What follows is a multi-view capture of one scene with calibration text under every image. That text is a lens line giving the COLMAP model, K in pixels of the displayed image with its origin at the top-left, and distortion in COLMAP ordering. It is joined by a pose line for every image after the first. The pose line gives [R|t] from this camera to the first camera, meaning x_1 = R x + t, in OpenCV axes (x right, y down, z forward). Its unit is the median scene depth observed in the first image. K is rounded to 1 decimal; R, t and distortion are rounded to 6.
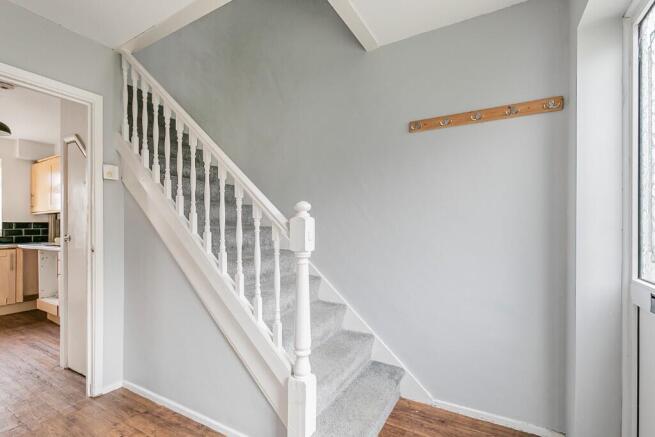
lens RADIAL K [[297.5, 0, 327.0], [0, 297.5, 219.6], [0, 0, 1]] dist [0.003493, 0.000242]
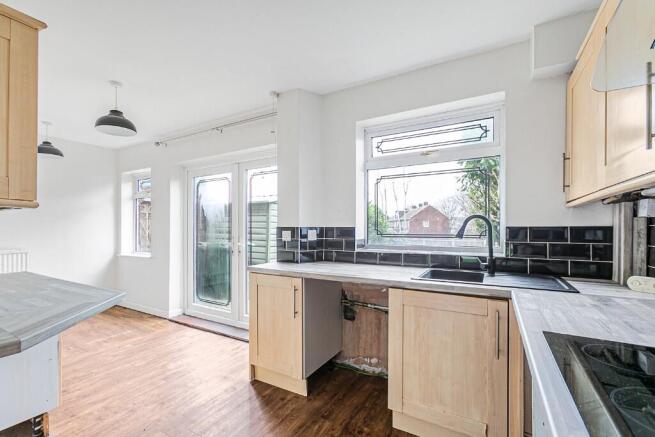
lens RADIAL K [[297.5, 0, 310.0], [0, 297.5, 229.9], [0, 0, 1]] dist [0.003493, 0.000242]
pose [[-0.030620, -0.004071, -0.999523, -0.584592], [0.015904, 0.999863, -0.004560, 0.010169], [0.999405, -0.016036, -0.030551, 0.672883]]
